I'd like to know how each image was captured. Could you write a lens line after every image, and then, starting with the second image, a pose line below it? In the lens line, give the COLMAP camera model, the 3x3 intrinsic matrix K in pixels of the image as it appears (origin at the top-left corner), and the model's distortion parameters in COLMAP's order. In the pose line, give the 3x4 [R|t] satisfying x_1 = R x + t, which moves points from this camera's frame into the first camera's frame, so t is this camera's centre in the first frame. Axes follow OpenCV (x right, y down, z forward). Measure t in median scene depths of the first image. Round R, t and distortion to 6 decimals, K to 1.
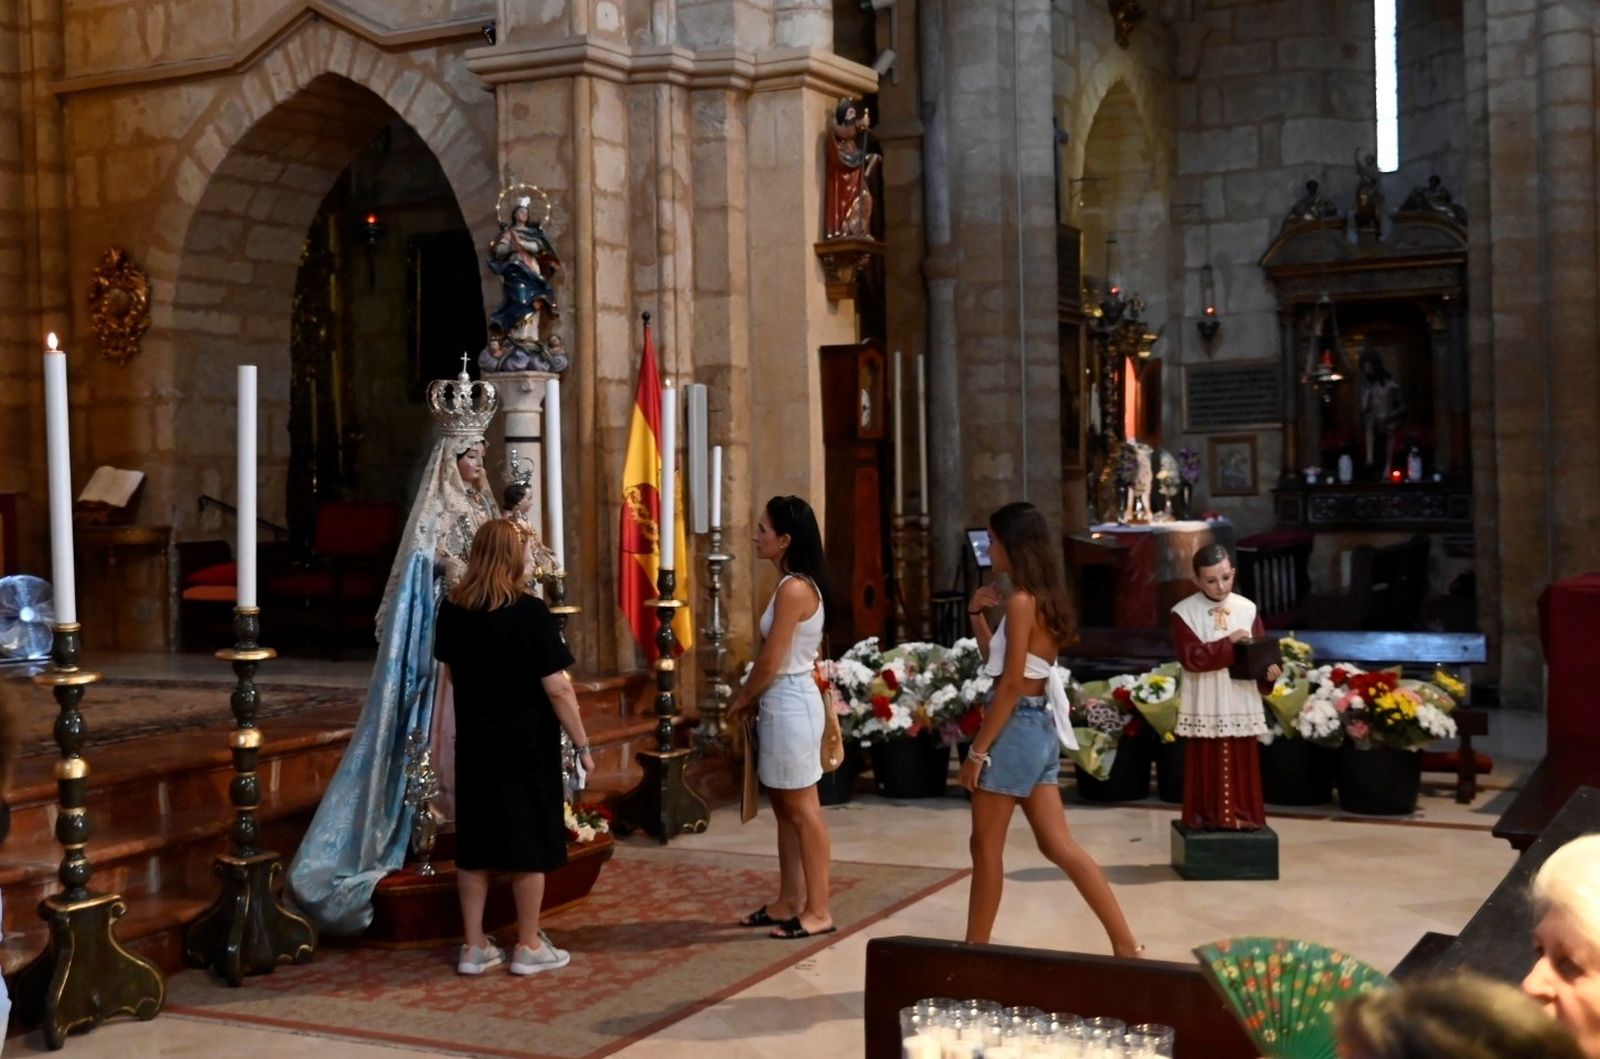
lens RADIAL K [[2042.0, 0, 800.1], [0, 2042.0, 488.0], [0, 0, 1]] dist [0.009588, 0.006505]
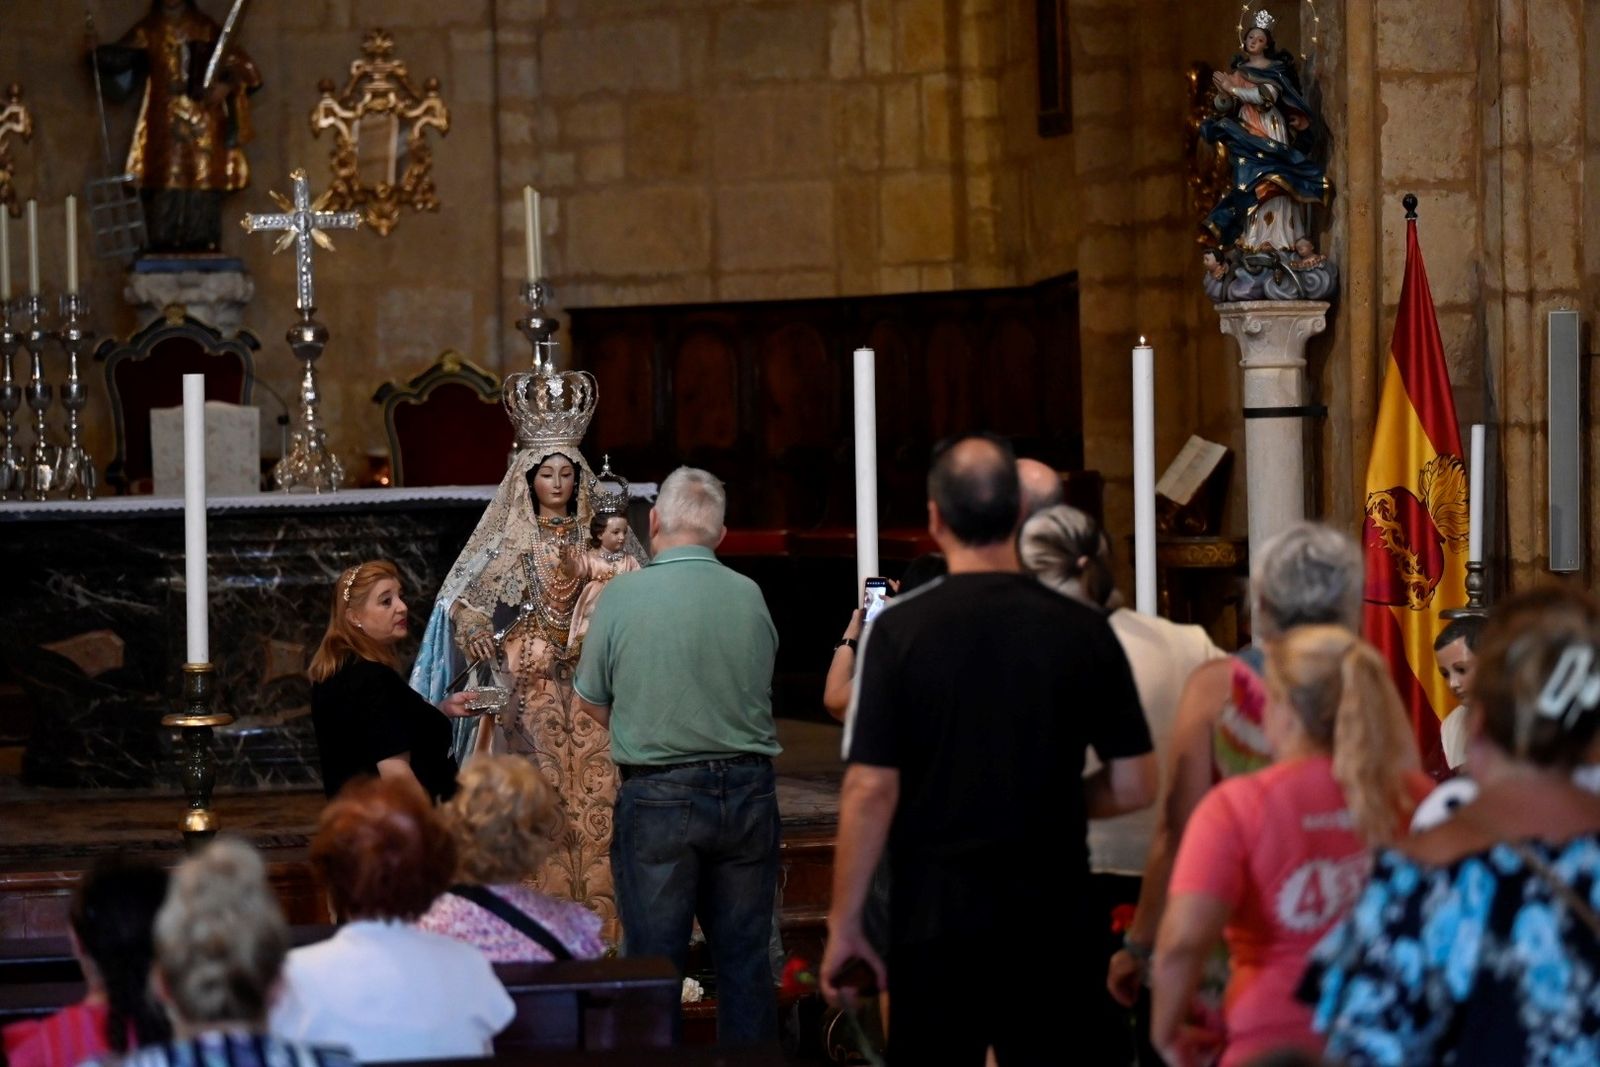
lens RADIAL K [[5799.4, 0, 804.2], [0, 5799.4, 532.9], [0, 0, 1]] dist [0.051911, -0.675275]
pose [[0.641718, 0.012813, -0.766834, 1.073452], [0.012028, 0.999569, 0.026768, -0.035006], [0.766846, -0.026401, 0.641287, -0.205041]]
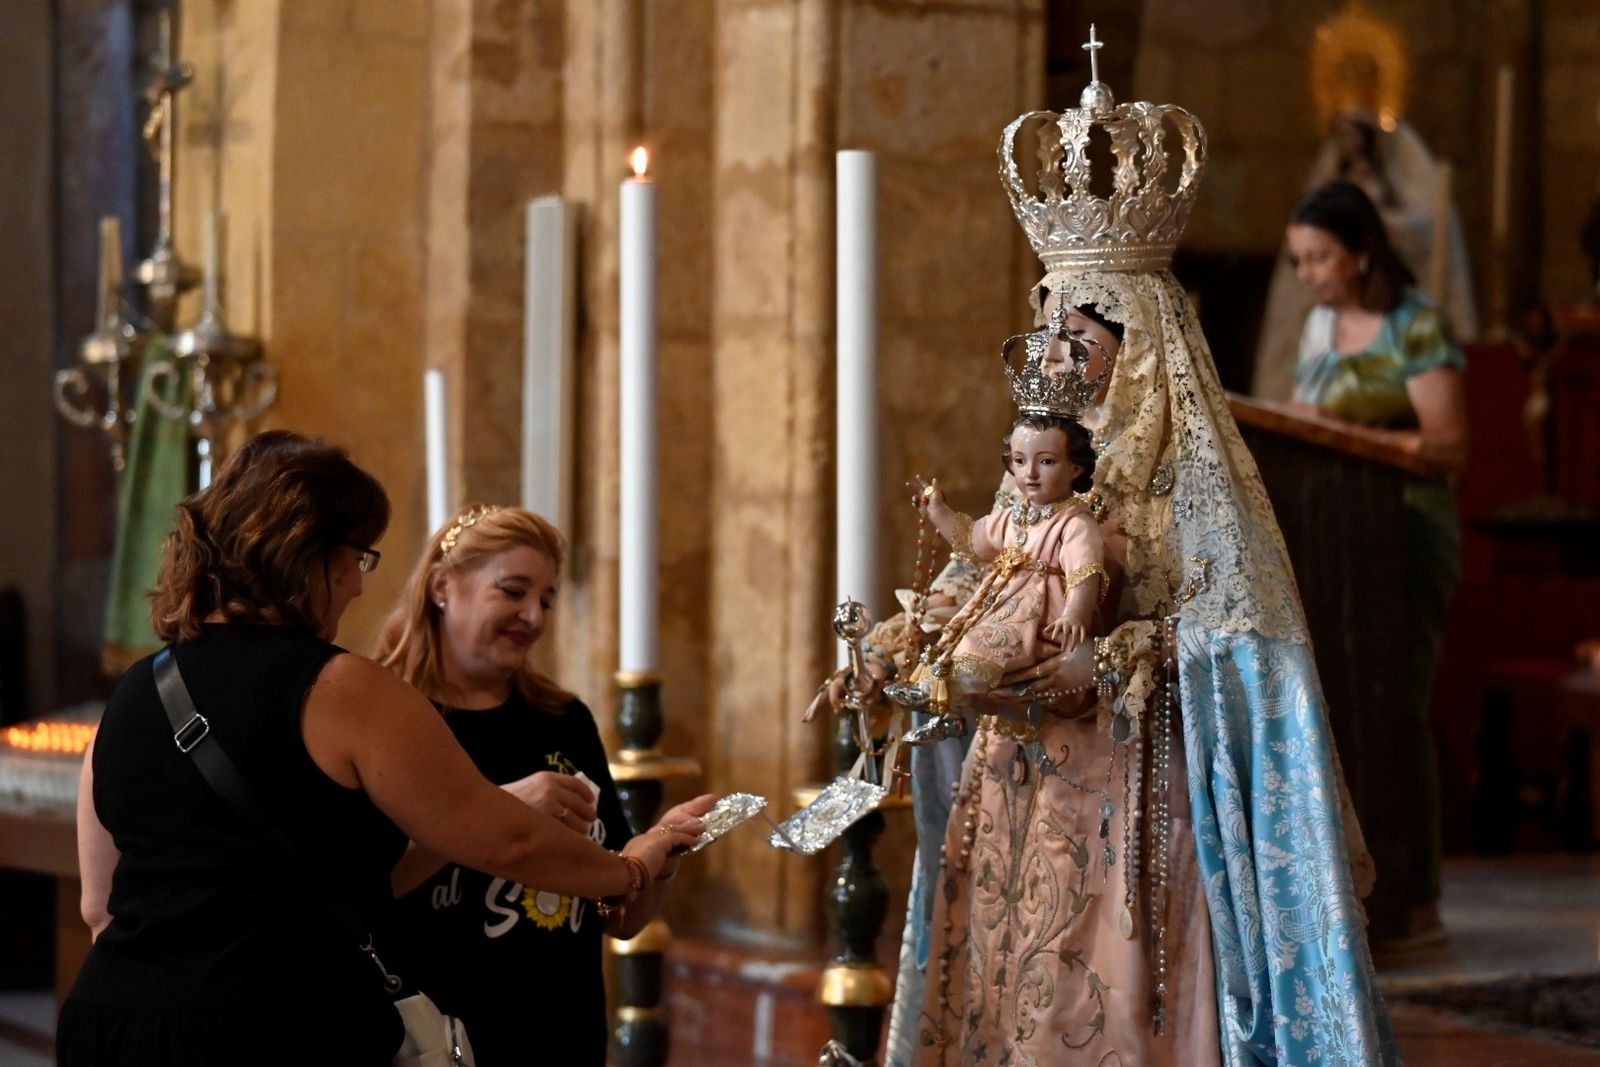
lens RADIAL K [[4278.9, 0, 798.8], [0, 4278.9, 532.8], [0, 0, 1]] dist [0.021060, -0.347833]
pose [[-0.584974, 0.019429, -0.810819, 0.312764], [0.000760, 0.999726, 0.023407, 0.000779], [0.811052, 0.013076, -0.584828, 0.970822]]
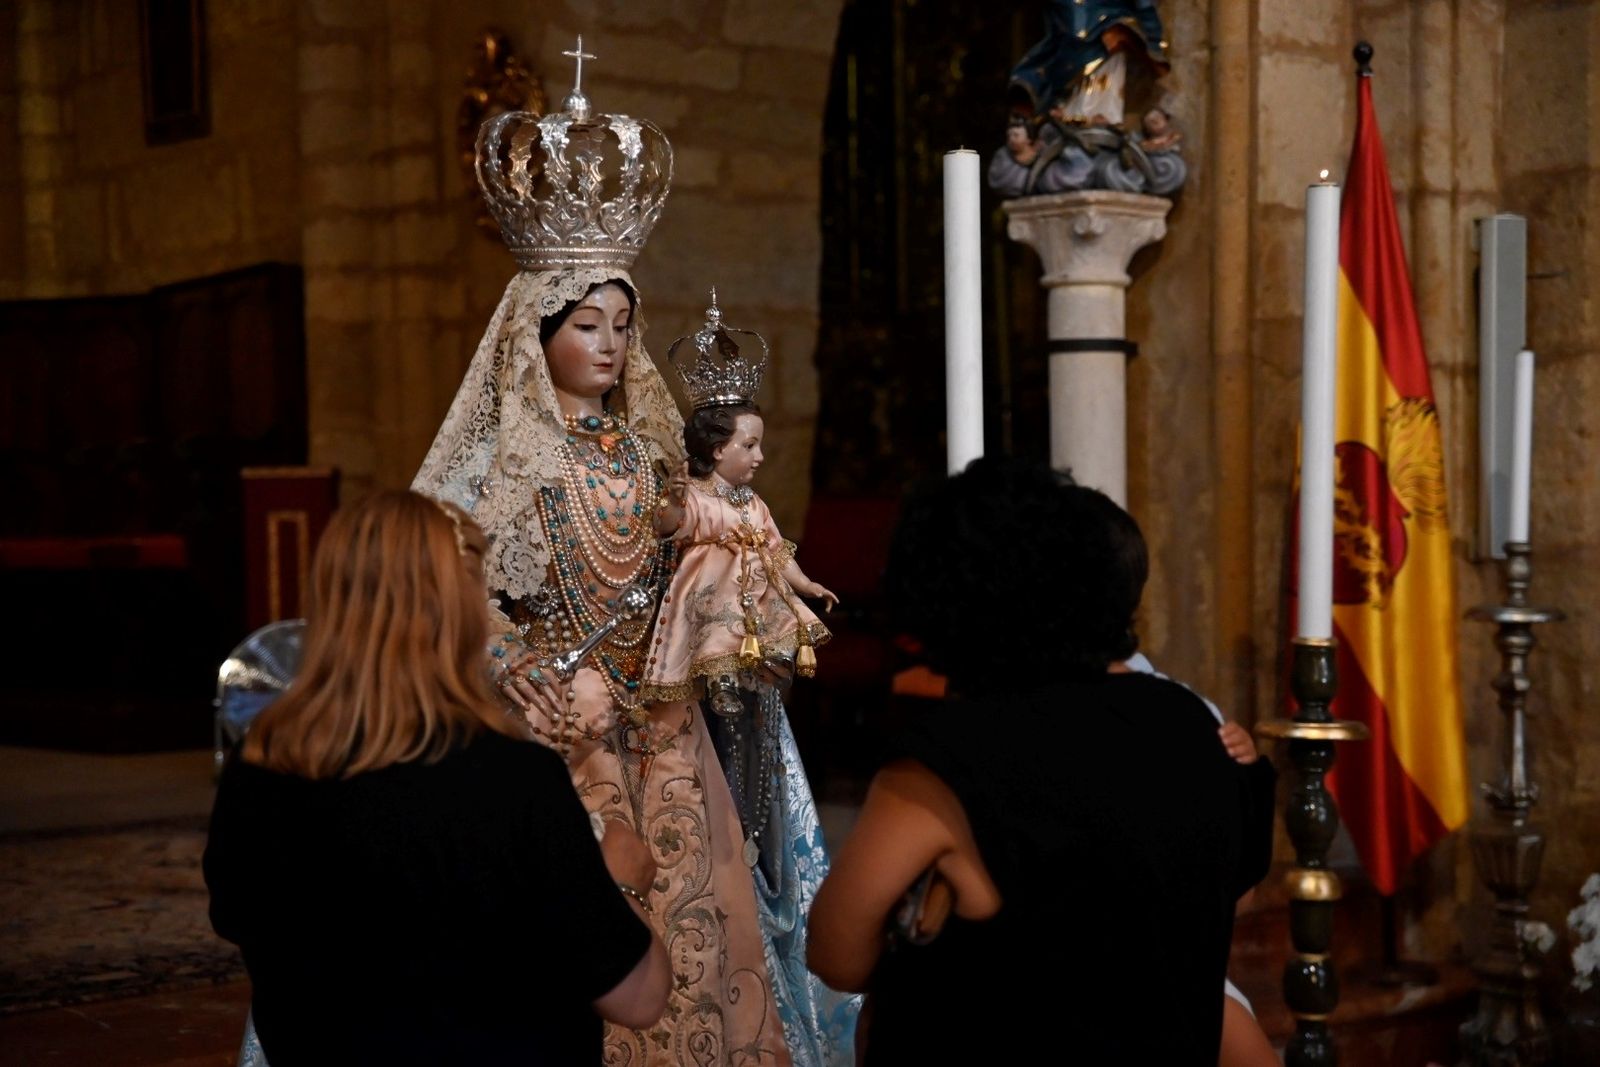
lens RADIAL K [[2836.5, 0, 818.2], [0, 2836.5, 533.5], [0, 0, 1]] dist [0.231559, -0.073782]
pose [[0.926048, 0.009140, -0.377294, 0.046984], [-0.005374, 0.999925, 0.011034, 0.010936], [0.377366, -0.008190, 0.926028, 0.385404]]
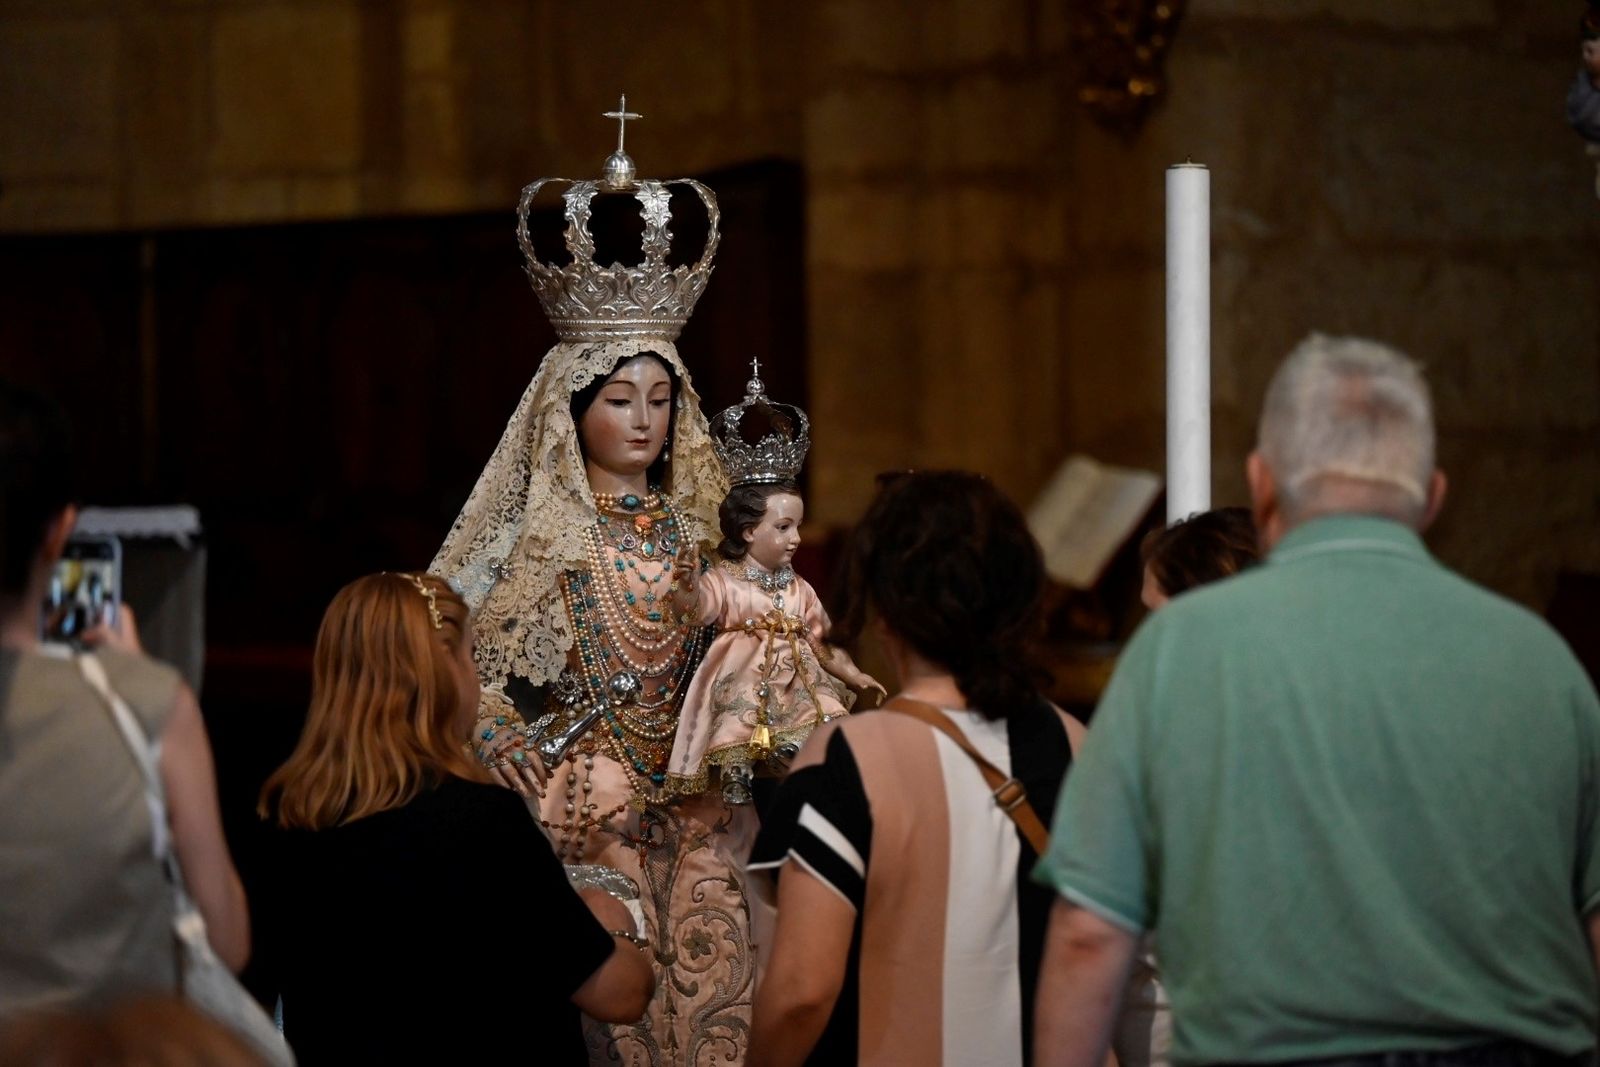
lens RADIAL K [[8308.4, 0, 800.0], [0, 8308.4, 533.5], [0, 0, 1]] dist [-0.012779, 2.167716]
pose [[0.796194, 0.005542, -0.605017, 0.496280], [-0.010642, 0.999932, -0.004844, 0.009444], [0.604948, 0.010295, 0.796198, -0.065047]]
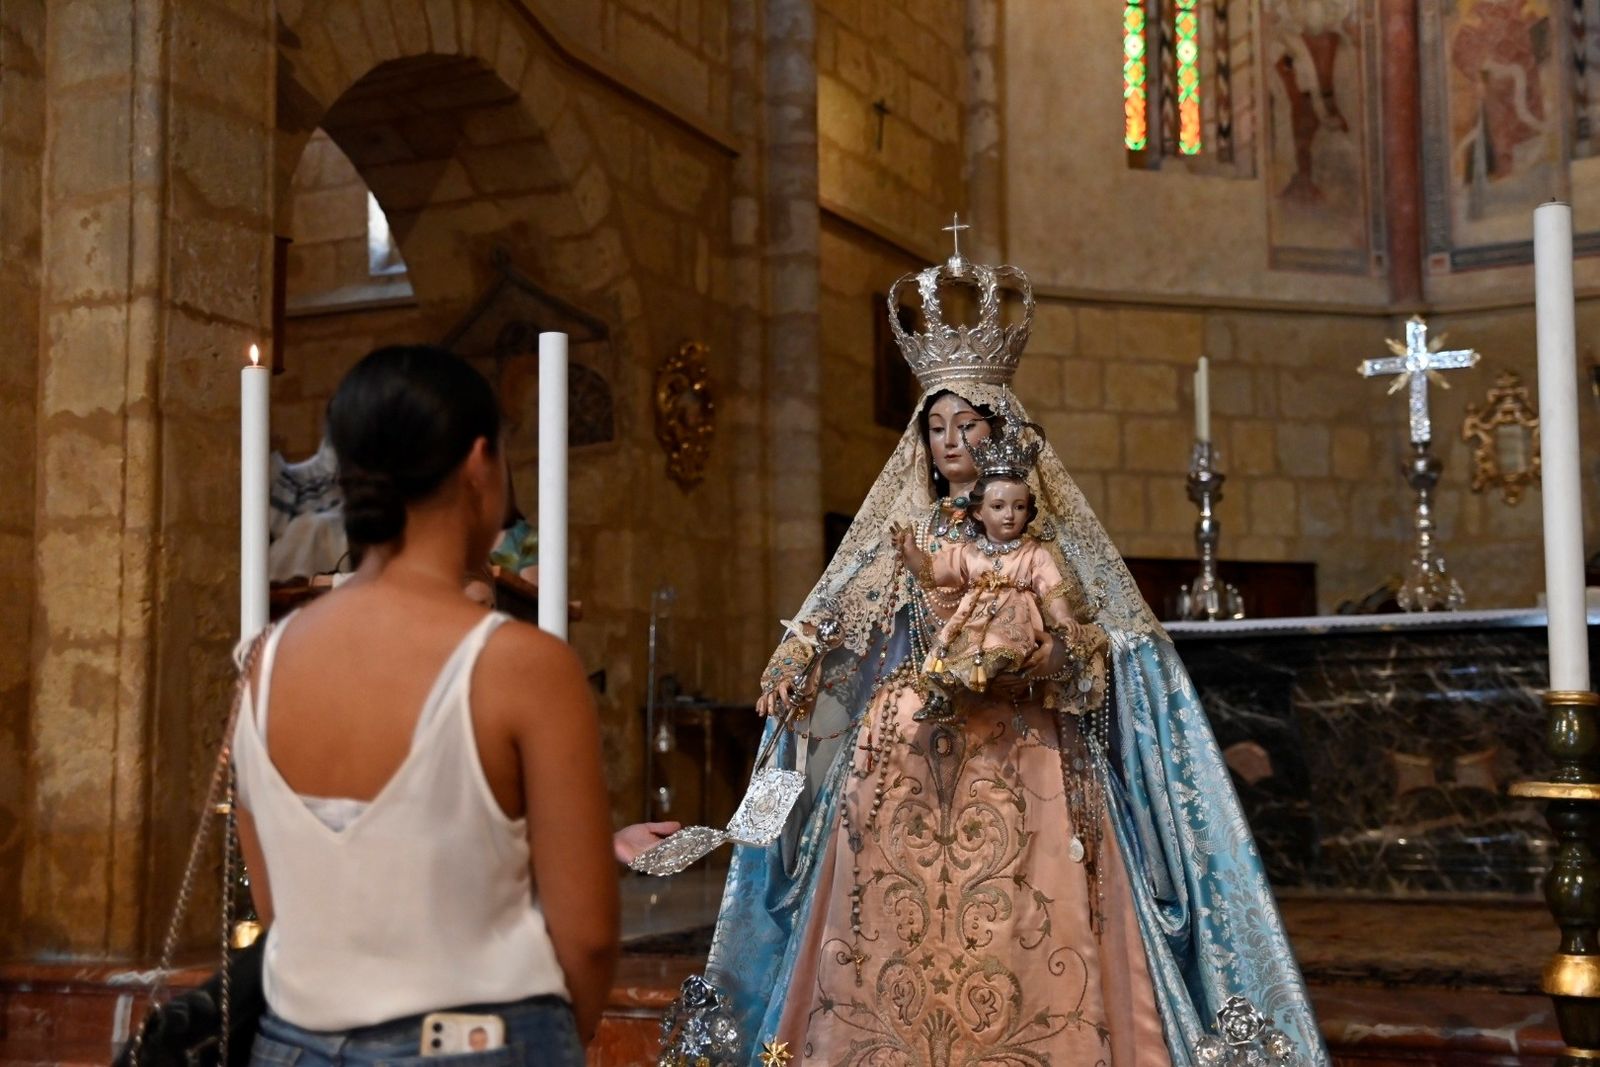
lens RADIAL K [[2039.0, 0, 813.6], [0, 2039.0, 529.9], [0, 0, 1]] dist [0.048752, 0.076845]
pose [[0.009094, -0.091927, -0.995724, 0.214560], [0.008483, 0.995737, -0.091851, 0.035774], [0.999923, -0.007611, 0.009835, 0.677277]]
